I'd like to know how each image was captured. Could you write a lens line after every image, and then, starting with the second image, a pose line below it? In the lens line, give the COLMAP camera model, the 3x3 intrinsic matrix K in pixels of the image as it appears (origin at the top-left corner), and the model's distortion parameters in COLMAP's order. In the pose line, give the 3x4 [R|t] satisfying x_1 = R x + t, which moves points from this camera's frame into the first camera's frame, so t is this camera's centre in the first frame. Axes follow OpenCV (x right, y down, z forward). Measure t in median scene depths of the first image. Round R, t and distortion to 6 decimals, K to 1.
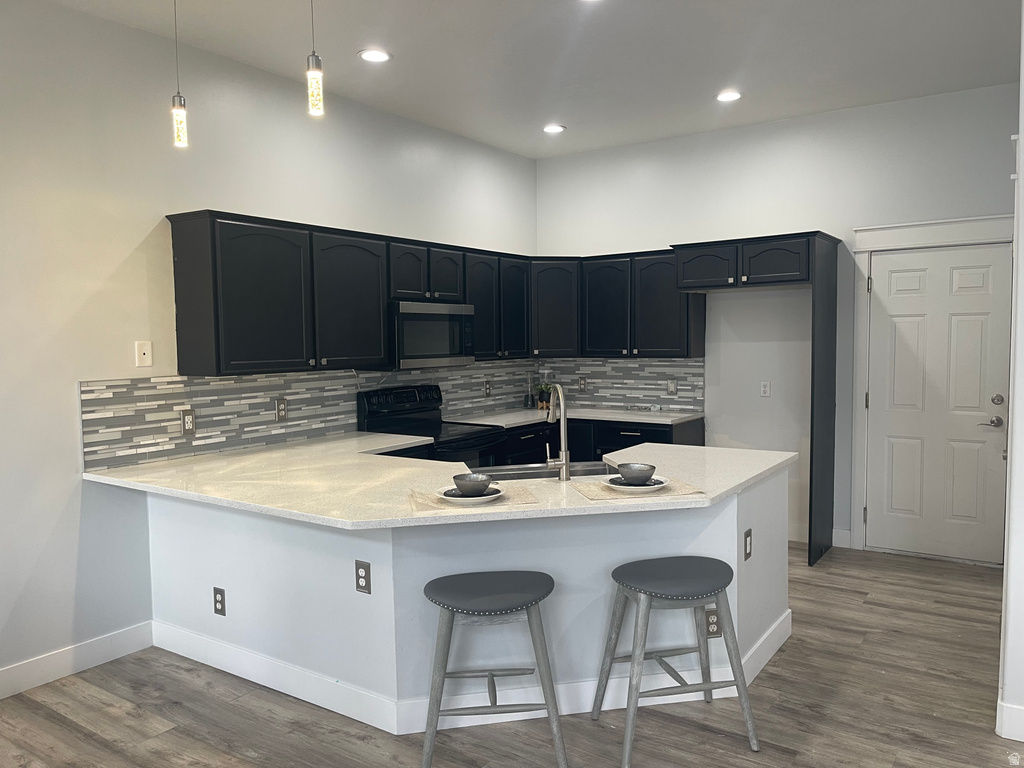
lens RADIAL K [[755.3, 0, 514.2], [0, 755.3, 390.0], [0, 0, 1]] dist [0.115323, -0.137606]
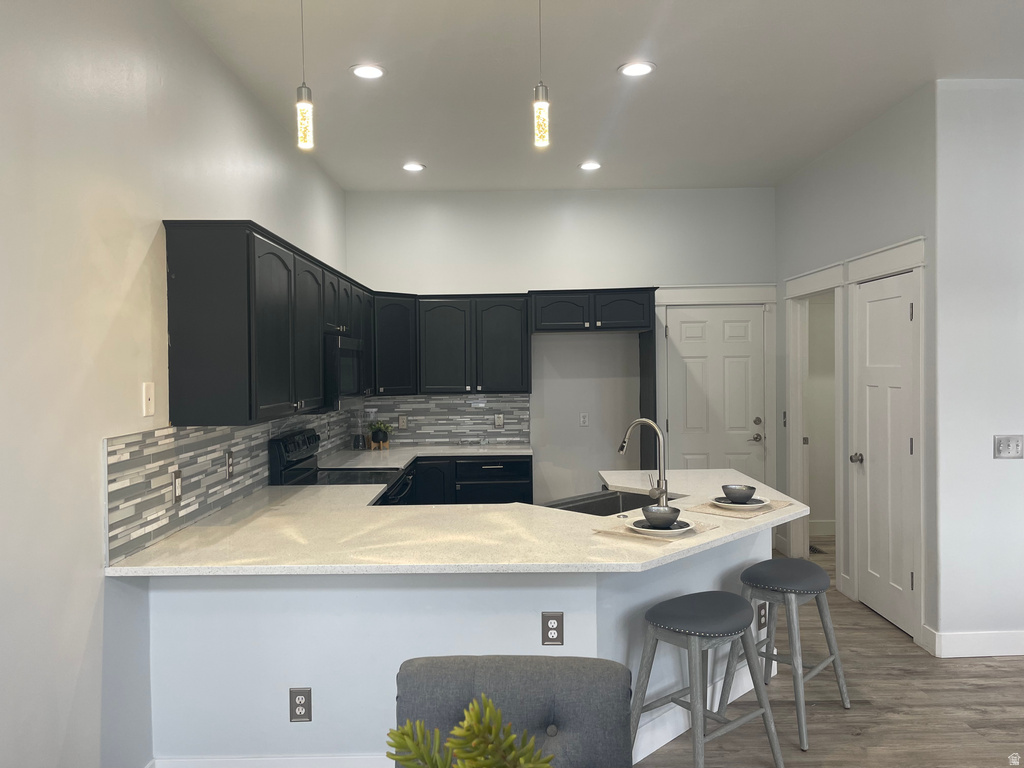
lens RADIAL K [[762.8, 0, 499.5], [0, 762.8, 379.0], [0, 0, 1]] dist [0.104815, -0.136031]
pose [[0.830094, -0.006346, 0.557587, -0.472400], [0.041213, 0.997899, -0.049997, -0.011196], [-0.556098, 0.064482, 0.828611, 0.136569]]
